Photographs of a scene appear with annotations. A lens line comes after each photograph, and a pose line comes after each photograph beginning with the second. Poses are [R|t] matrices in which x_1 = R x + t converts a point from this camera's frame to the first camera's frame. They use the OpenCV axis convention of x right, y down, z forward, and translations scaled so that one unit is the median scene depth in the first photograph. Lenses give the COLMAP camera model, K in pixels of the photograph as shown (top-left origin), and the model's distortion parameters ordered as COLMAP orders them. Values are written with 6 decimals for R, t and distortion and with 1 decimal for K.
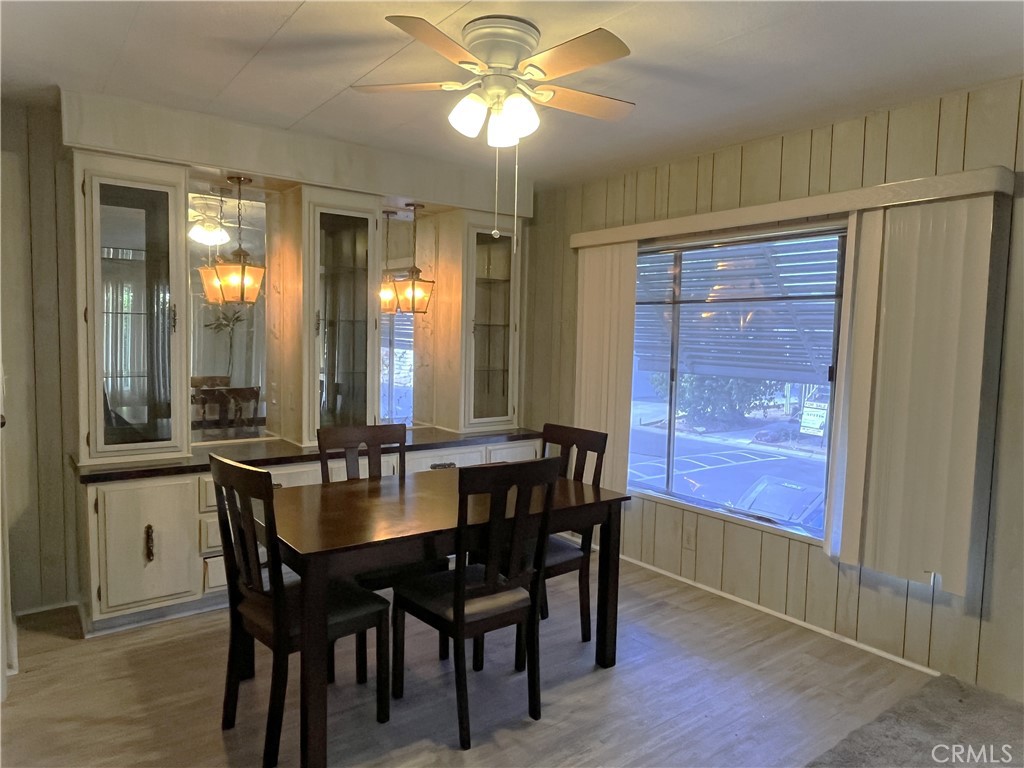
lens RADIAL K [[662.2, 0, 512.0], [0, 662.2, 384.0], [0, 0, 1]] dist [-0.001577, -0.000196]
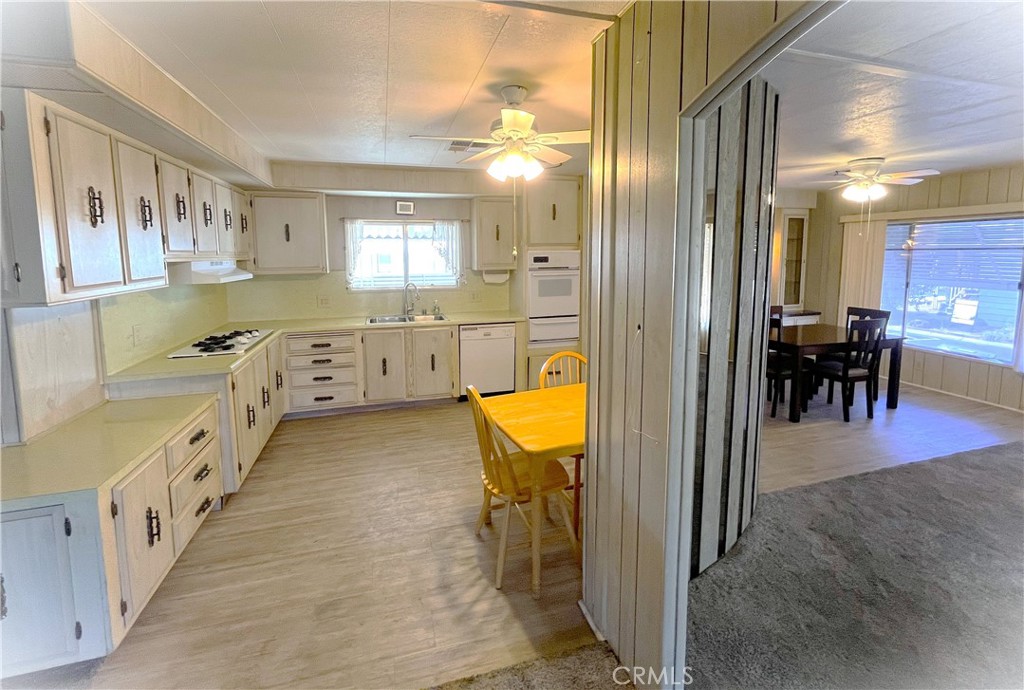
lens RADIAL K [[429.5, 0, 515.6], [0, 429.5, 289.9], [0, 0, 1]] dist [-0.000854, -0.000052]
pose [[0.936308, 0.006804, -0.351113, -0.385363], [-0.002373, 0.999912, 0.013049, -0.012877], [0.351171, -0.011385, 0.936242, -0.604130]]
